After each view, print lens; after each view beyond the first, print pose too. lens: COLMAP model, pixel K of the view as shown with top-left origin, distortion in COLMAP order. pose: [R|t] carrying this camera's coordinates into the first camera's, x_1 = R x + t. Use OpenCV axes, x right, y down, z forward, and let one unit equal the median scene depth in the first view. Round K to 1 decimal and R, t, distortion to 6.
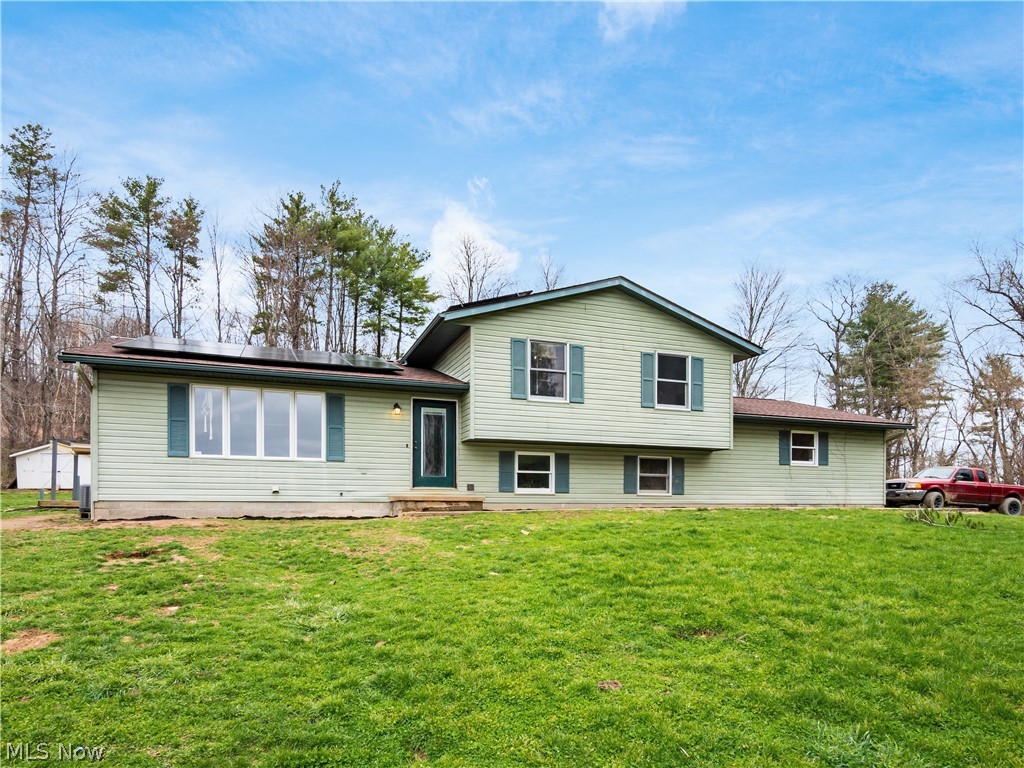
lens RADIAL K [[662.4, 0, 512.0], [0, 662.4, 384.0], [0, 0, 1]] dist [0.003215, 0.001050]
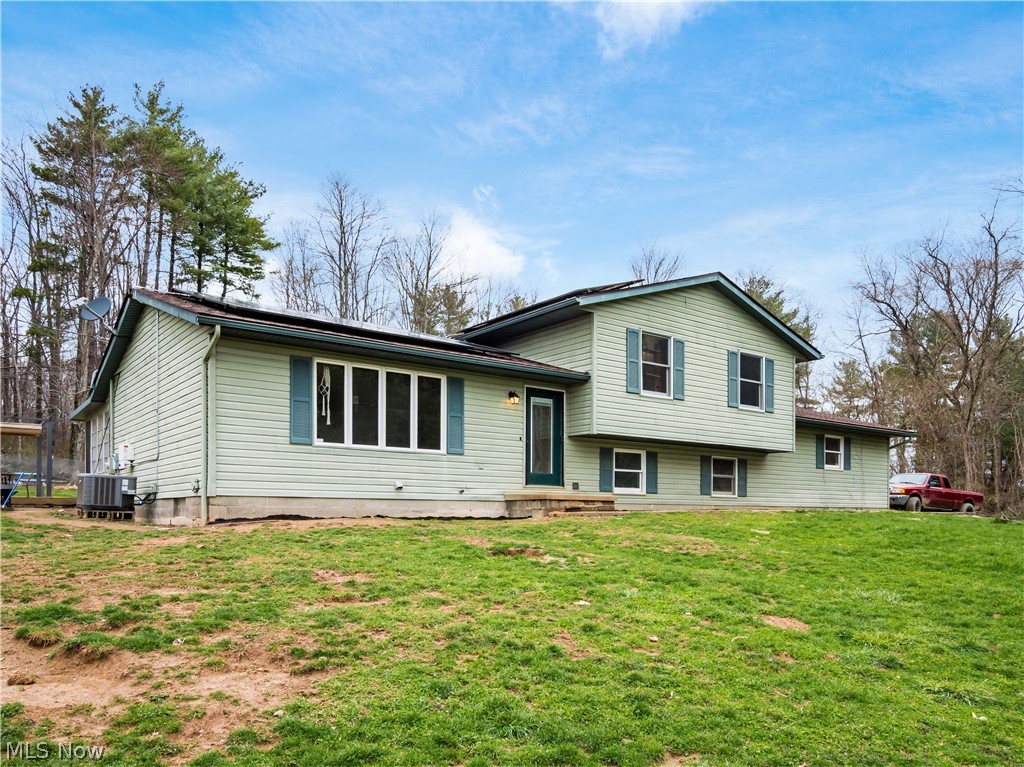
lens RADIAL K [[802.6, 0, 511.4], [0, 802.6, 342.8], [0, 0, 1]] dist [0.009683, 0.002052]
pose [[0.953302, 0.068095, 0.294241, -0.455591], [-0.061758, 0.997616, -0.030785, -0.002813], [-0.295636, 0.011175, 0.955235, -0.041308]]
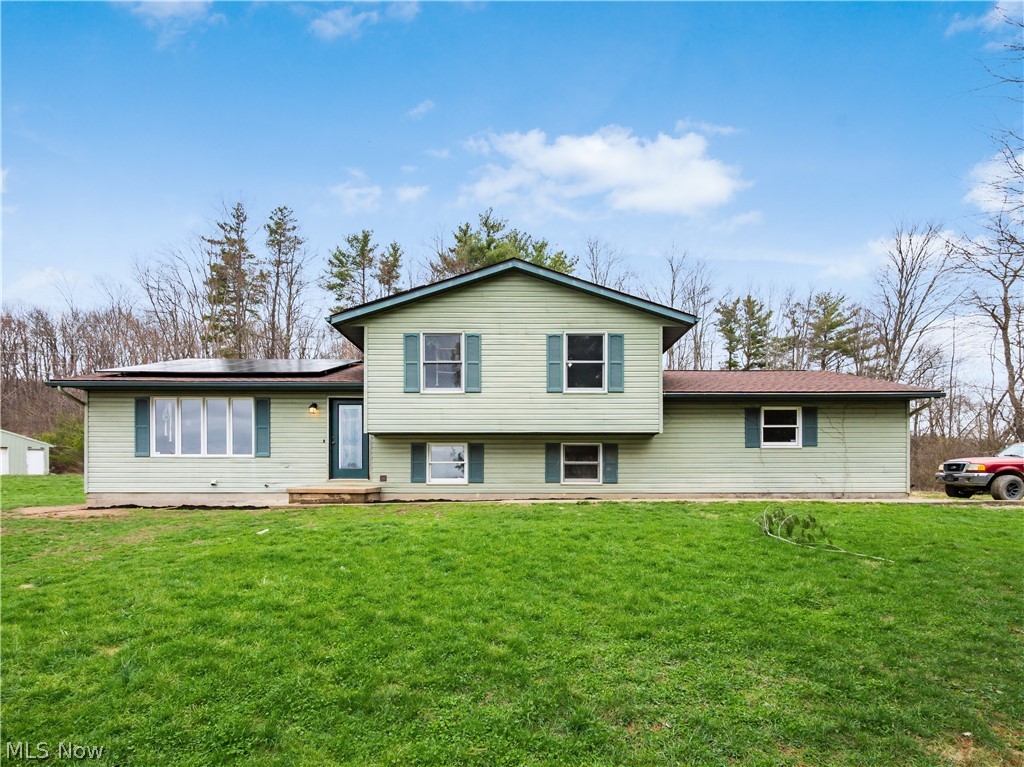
lens RADIAL K [[570.9, 0, 512.0], [0, 570.9, 383.5], [0, 0, 1]] dist [-0.000815, 0.000409]
pose [[0.928649, -0.064992, -0.365223, 0.436956], [0.070991, 0.997472, 0.003007, 0.015727], [0.364104, -0.028720, 0.930915, 0.215543]]
